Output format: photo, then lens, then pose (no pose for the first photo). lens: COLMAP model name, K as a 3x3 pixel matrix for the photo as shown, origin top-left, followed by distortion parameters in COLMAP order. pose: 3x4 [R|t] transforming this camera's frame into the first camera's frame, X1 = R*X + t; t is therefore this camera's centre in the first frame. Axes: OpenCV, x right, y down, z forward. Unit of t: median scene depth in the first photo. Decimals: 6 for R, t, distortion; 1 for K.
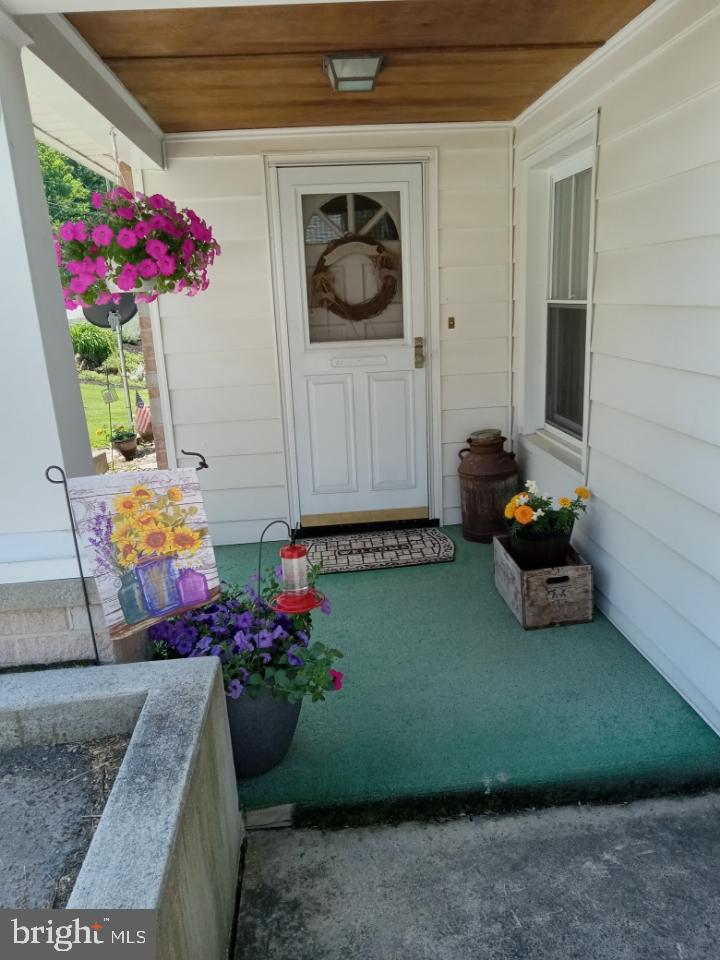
lens RADIAL K [[722.6, 0, 360.0], [0, 722.6, 480.0], [0, 0, 1]] dist [-0.007344, 0.004116]
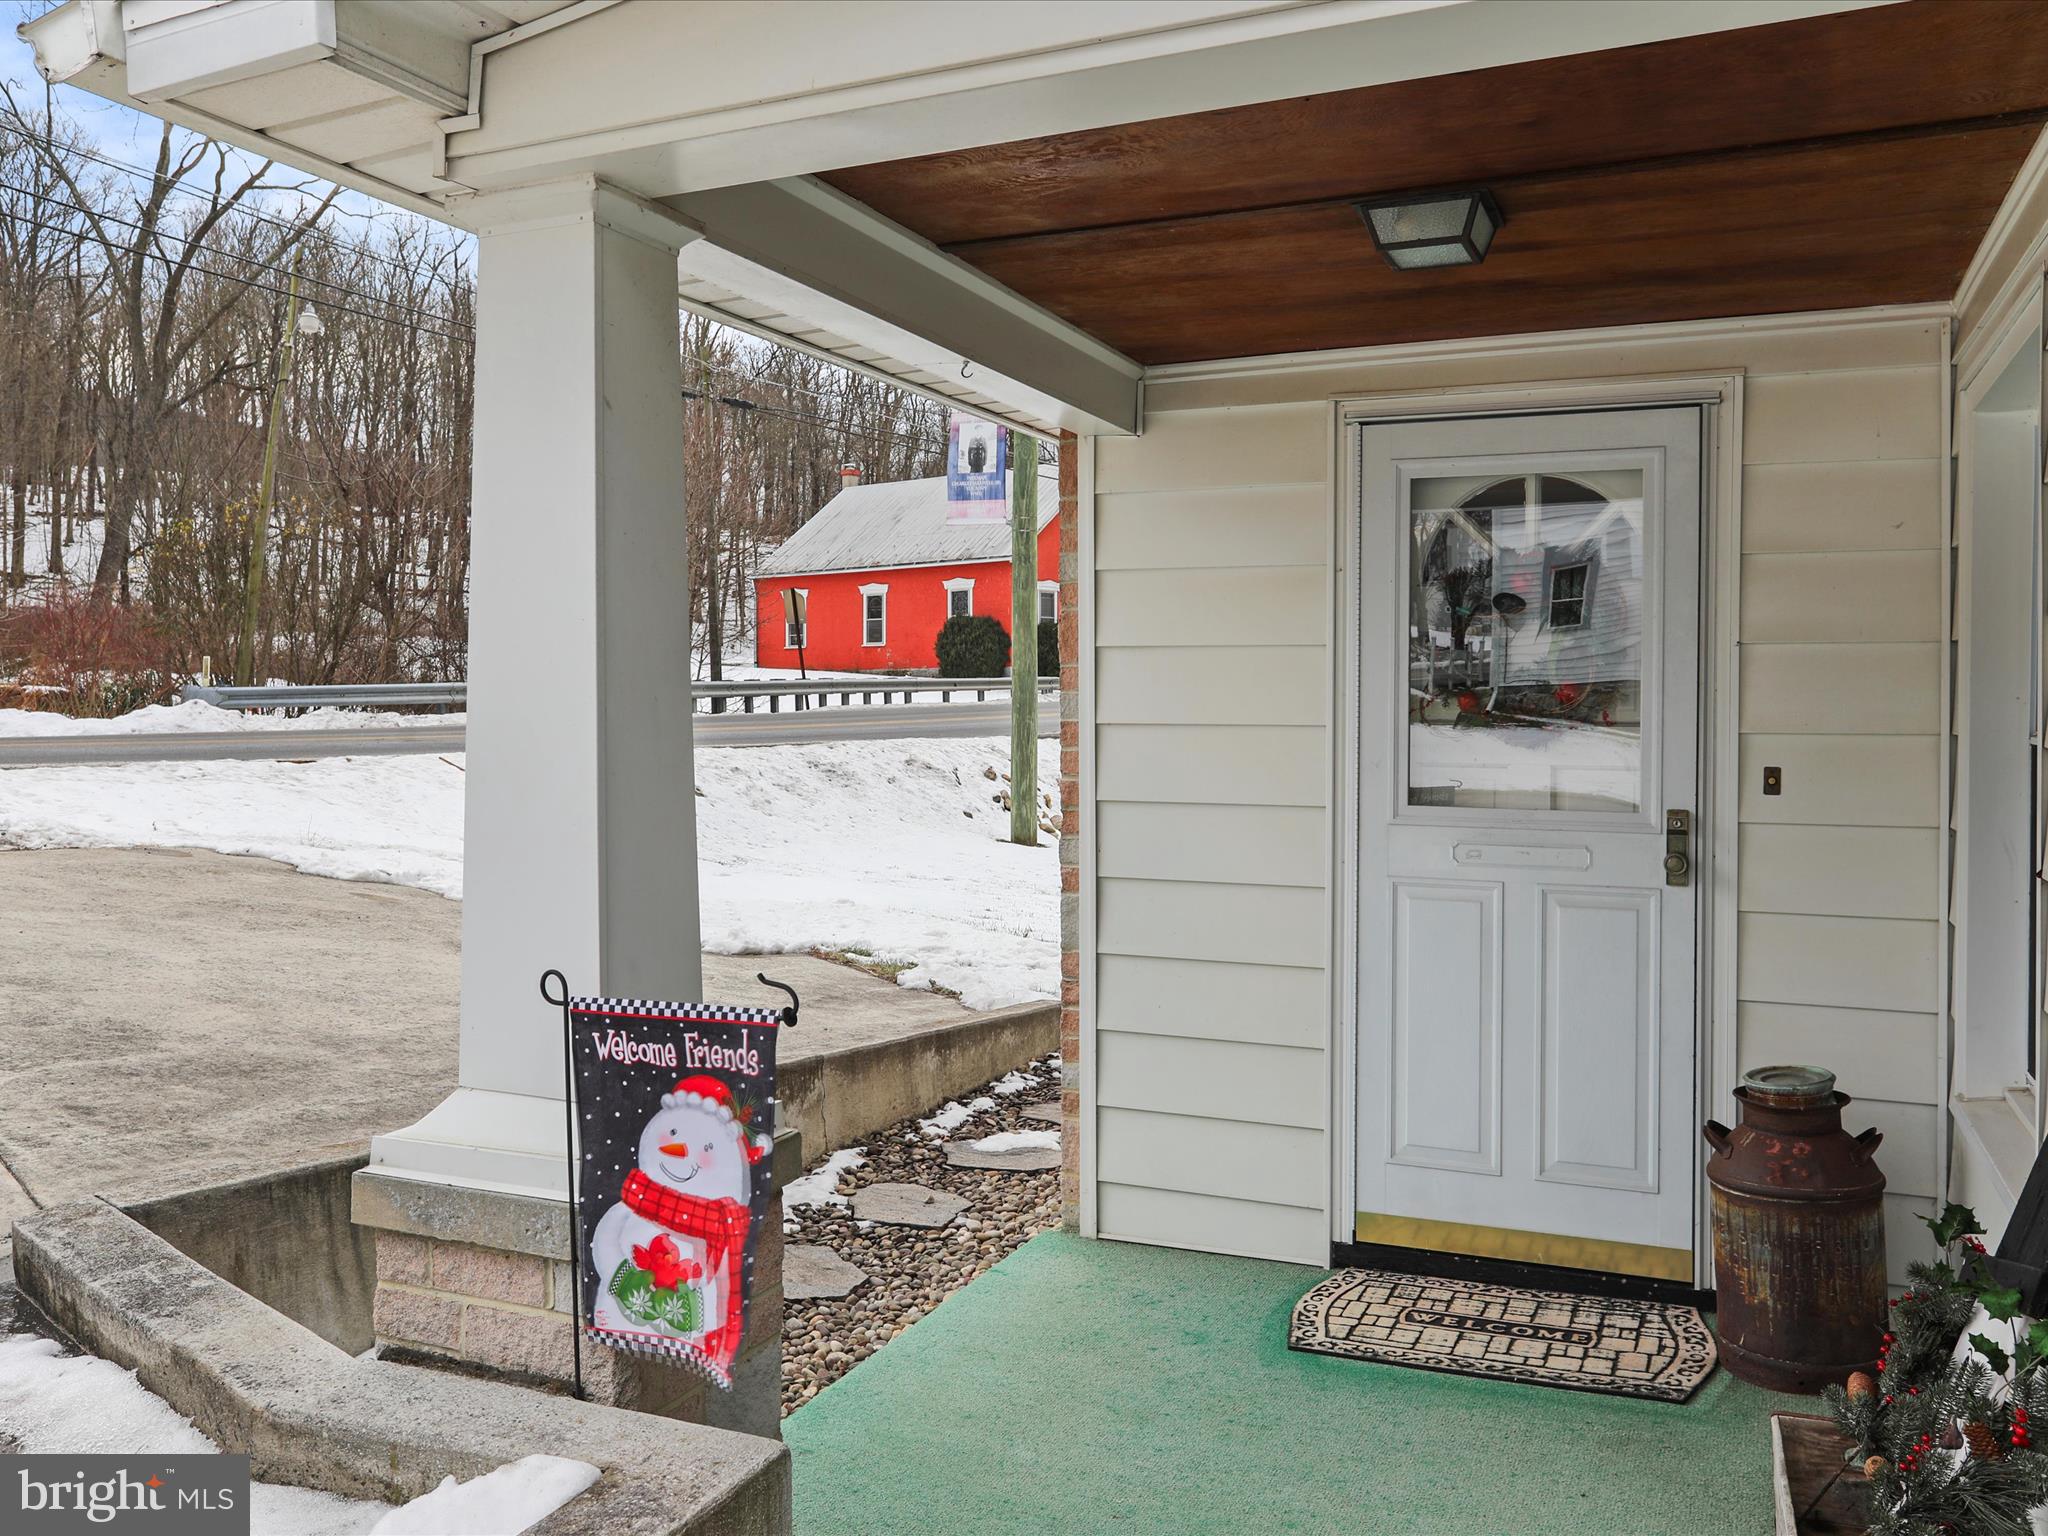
lens RADIAL K [[1653.3, 0, 1021.5], [0, 1653.3, 742.2], [0, 0, 1]] dist [-0.008570, 0.003494]
pose [[0.882258, 0.063784, -0.466425, 0.196407], [-0.163067, 0.970847, -0.175684, -0.013118], [0.441621, 0.231057, 0.866939, 0.031146]]
